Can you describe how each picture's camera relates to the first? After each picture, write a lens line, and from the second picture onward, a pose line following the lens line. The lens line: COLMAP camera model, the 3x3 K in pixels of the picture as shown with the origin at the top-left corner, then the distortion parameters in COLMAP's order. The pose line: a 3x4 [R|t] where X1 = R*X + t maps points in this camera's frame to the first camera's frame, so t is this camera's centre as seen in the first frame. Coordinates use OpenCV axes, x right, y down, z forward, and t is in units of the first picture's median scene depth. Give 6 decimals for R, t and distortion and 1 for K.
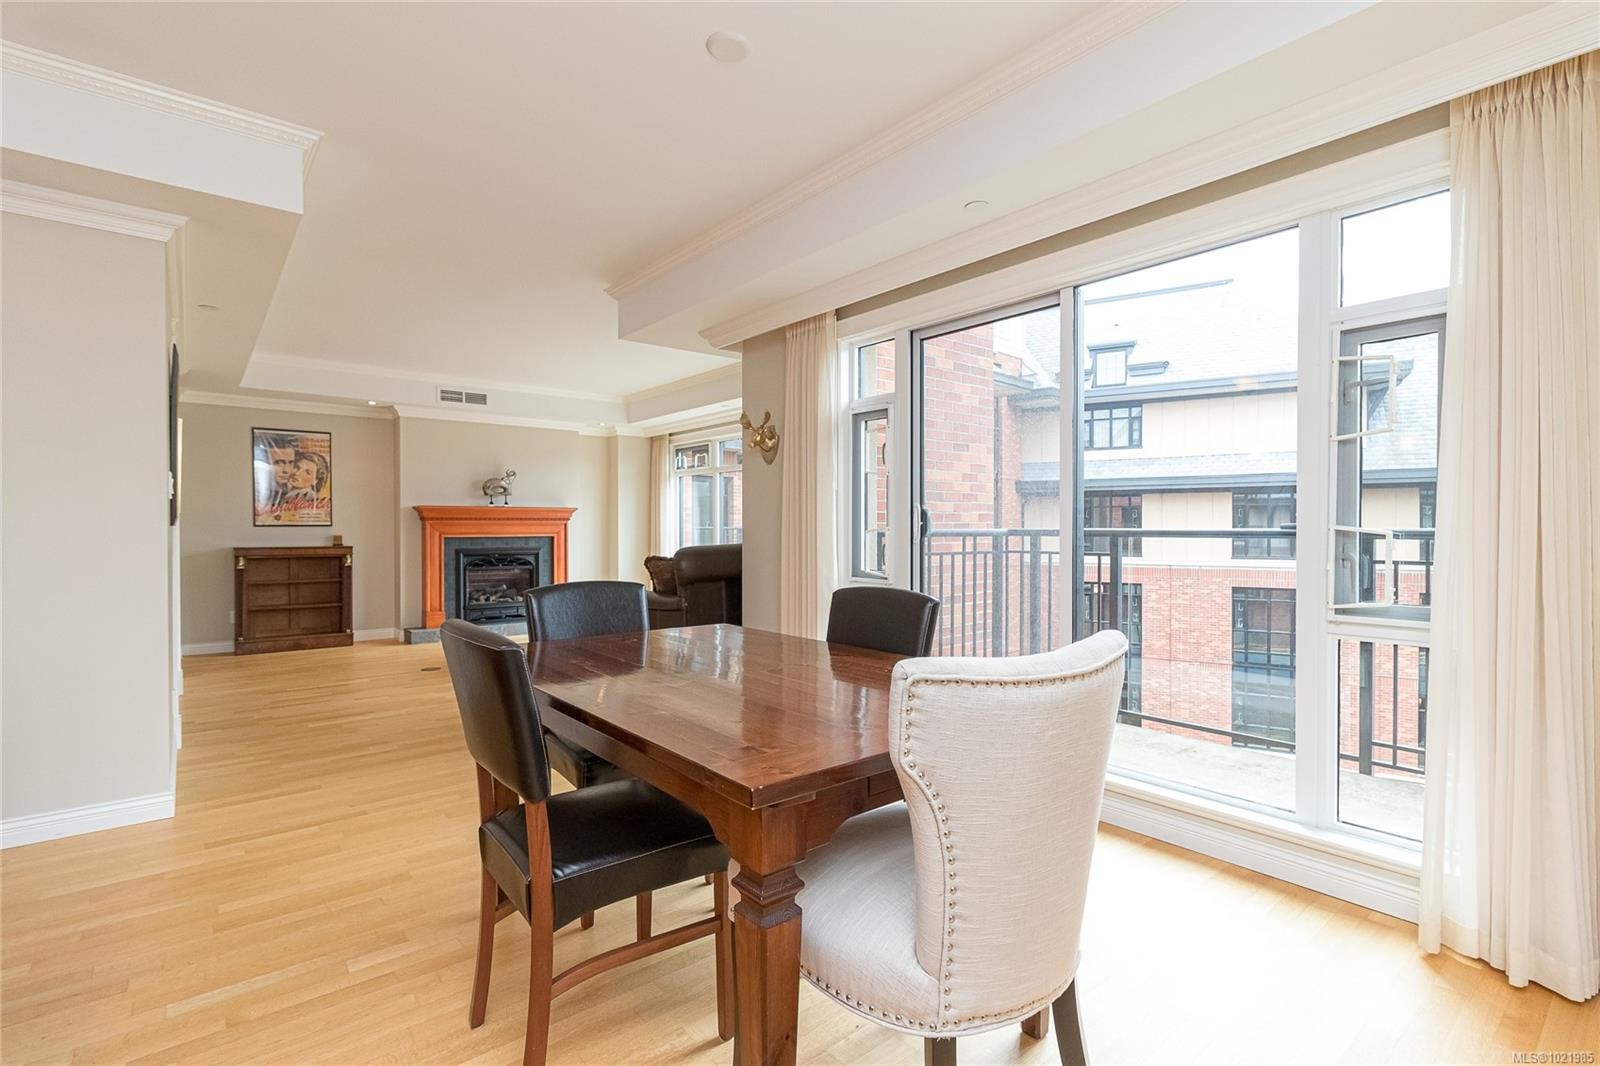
lens RADIAL K [[742.8, 0, 805.2], [0, 742.8, 536.3], [0, 0, 1]] dist [0.000442, 0.000205]
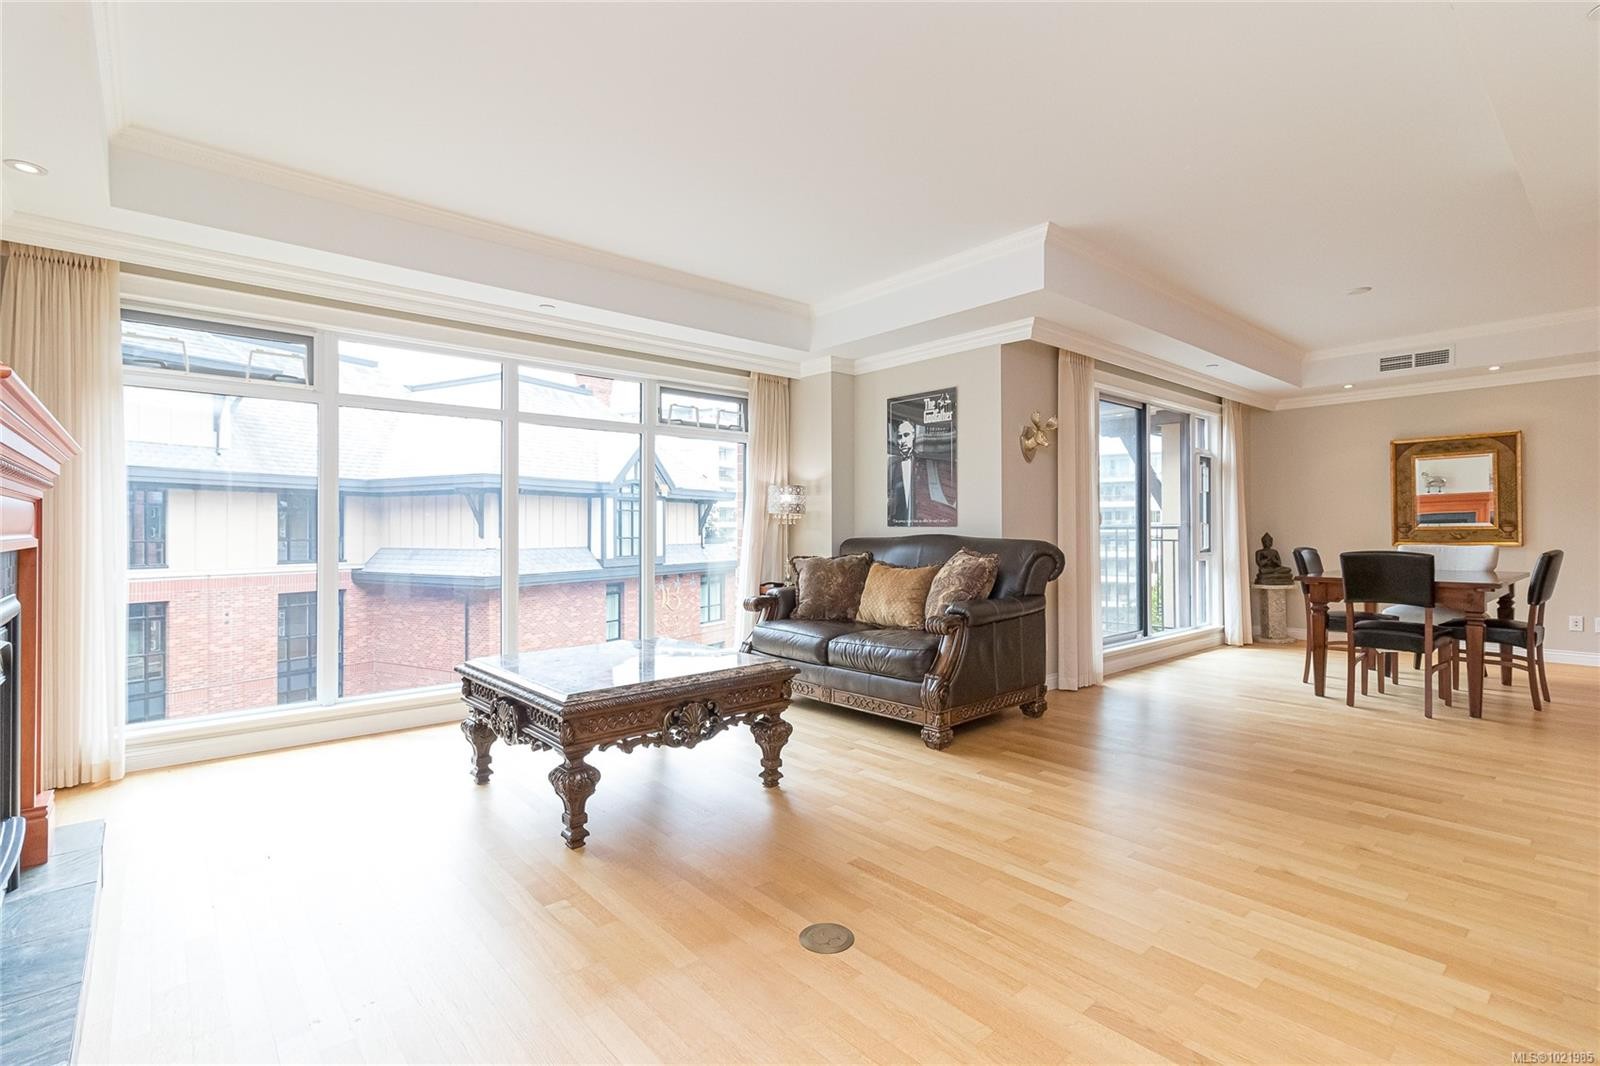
lens RADIAL K [[736.6, 0, 807.0], [0, 736.6, 531.7], [0, 0, 1]] dist [0.004926, 0.001020]
pose [[-0.024717, -0.004499, 0.999684, -0.695368], [0.016147, 0.999858, 0.004899, -0.003521], [-0.999564, 0.016263, -0.024641, 0.845615]]
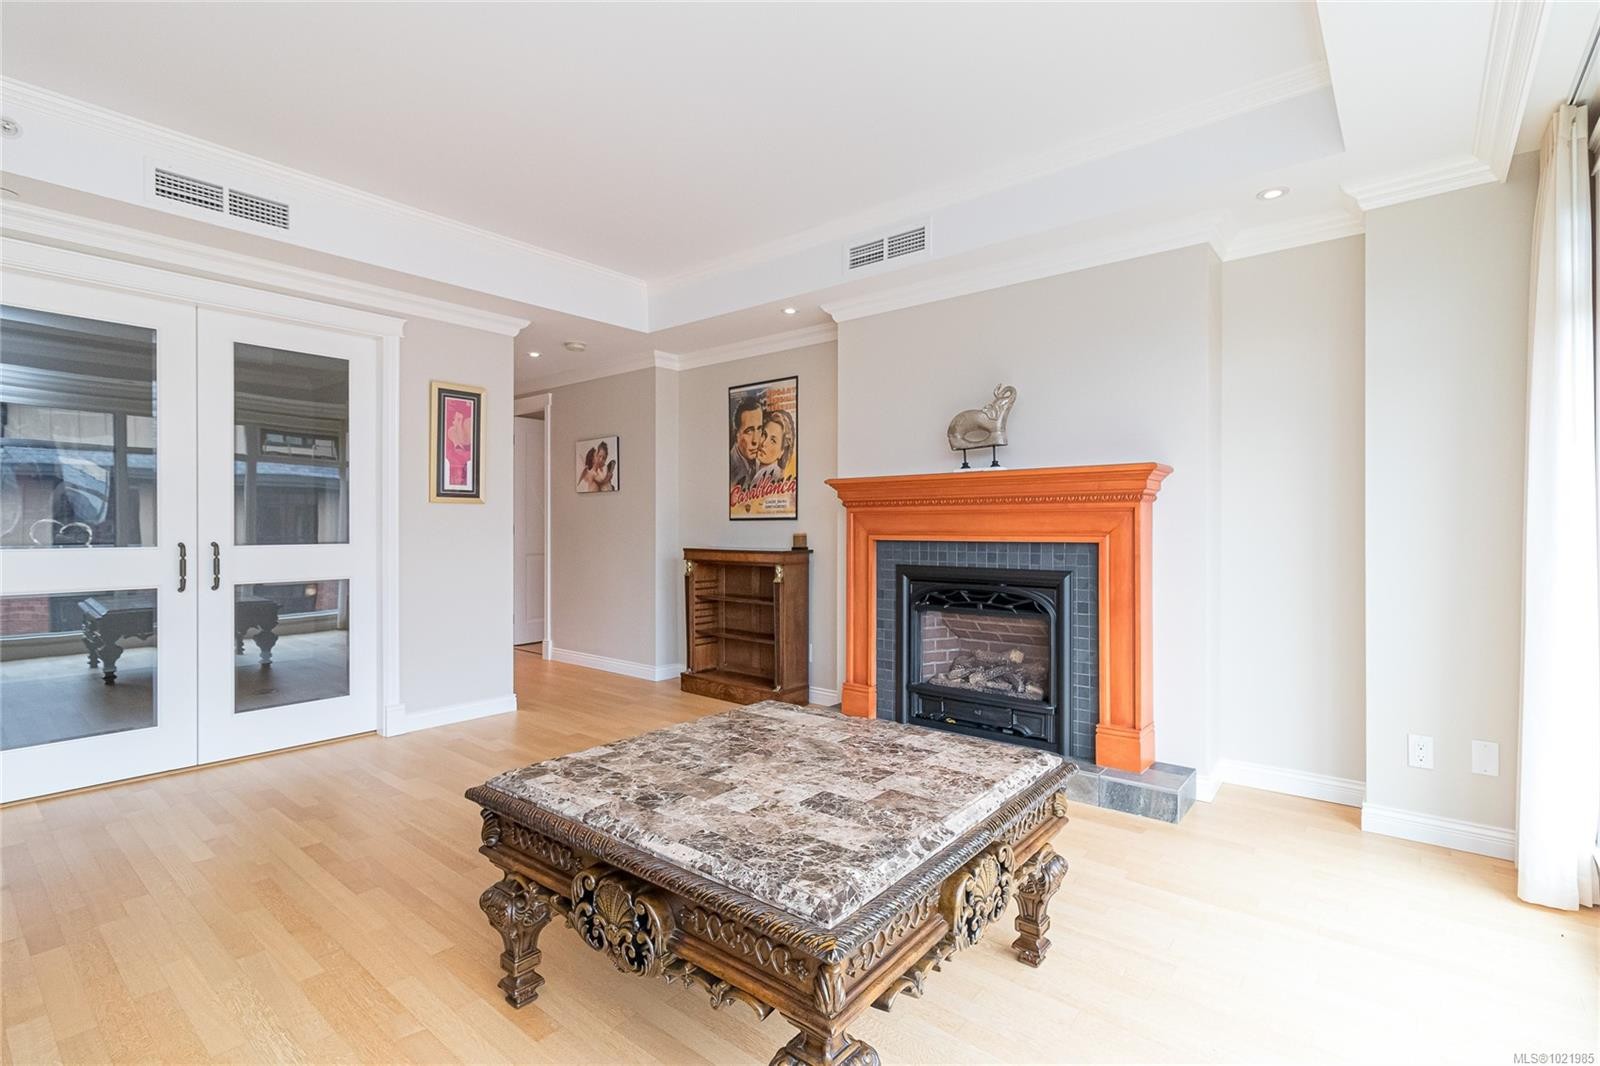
lens RADIAL K [[744.7, 0, 802.4], [0, 744.7, 523.1], [0, 0, 1]] dist [0.002564, 0.000043]
pose [[0.185018, -0.004476, -0.982725, 0.002751], [-0.014810, 0.999863, -0.007342, -0.005859], [0.982624, 0.015913, 0.184927, 0.890105]]
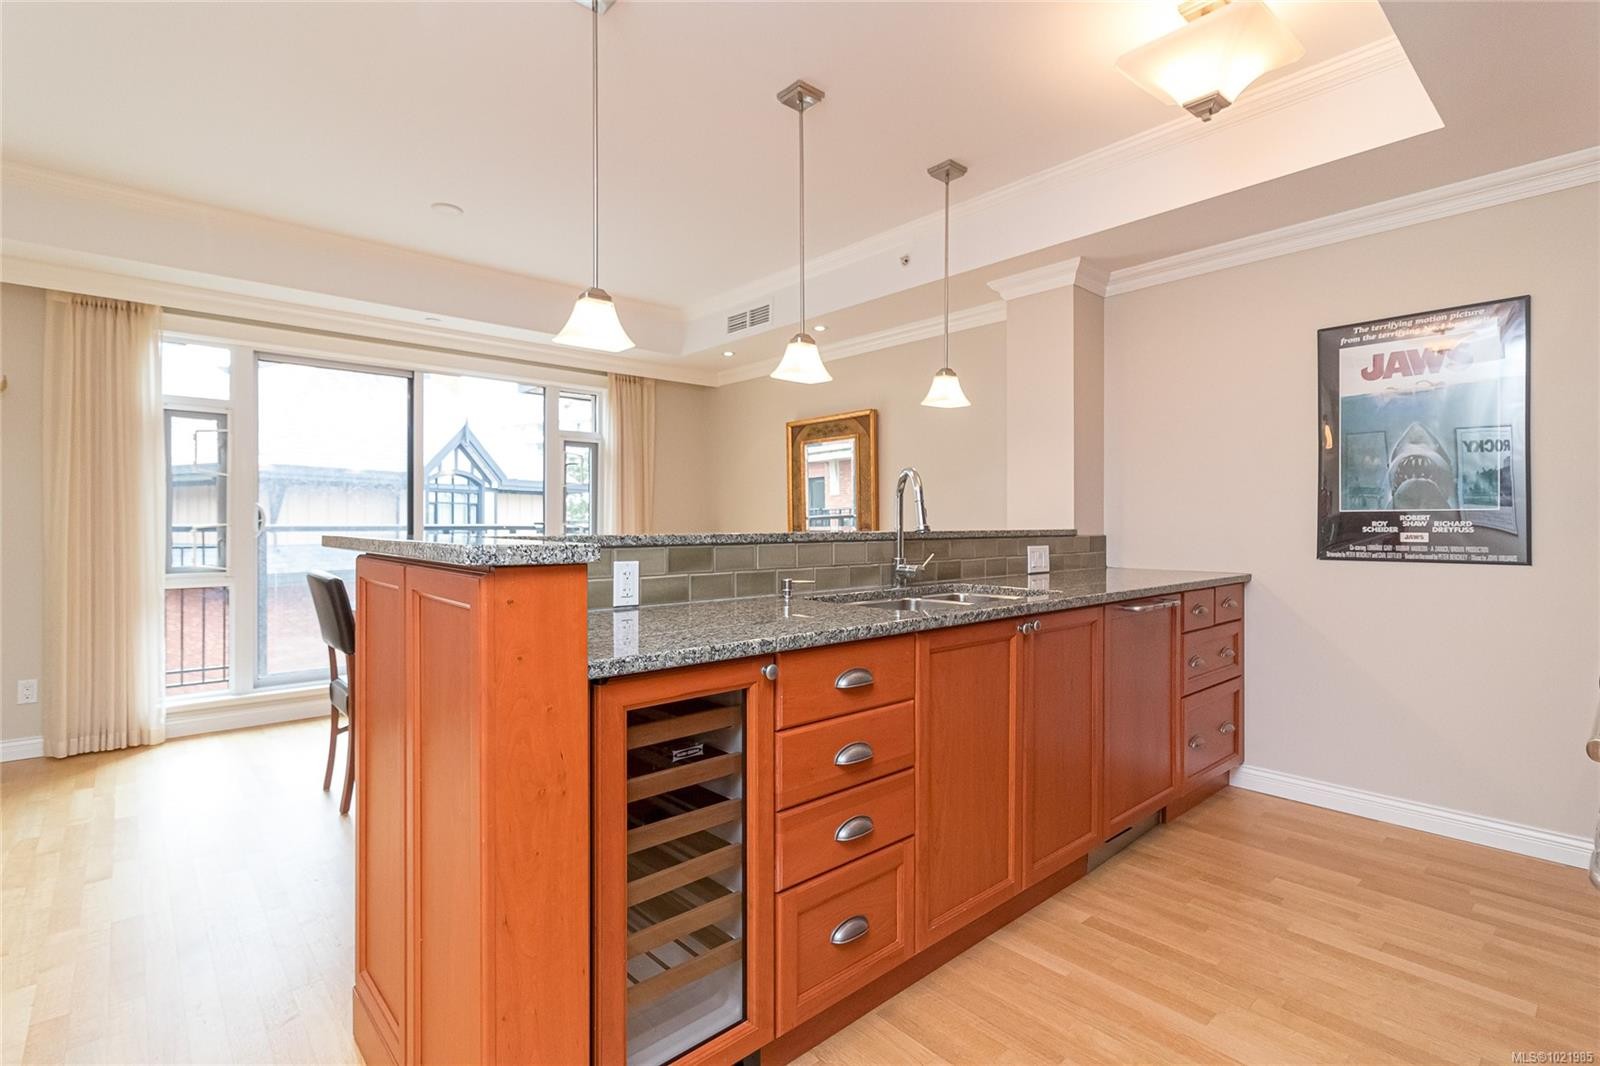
lens RADIAL K [[744.7, 0, 802.4], [0, 744.7, 523.1], [0, 0, 1]] dist [0.002564, 0.000043]
pose [[-0.041963, -0.002896, 0.999115, -0.531376], [0.010821, 0.999936, 0.003353, -0.002177], [-0.999061, 0.010952, -0.041929, 0.098770]]
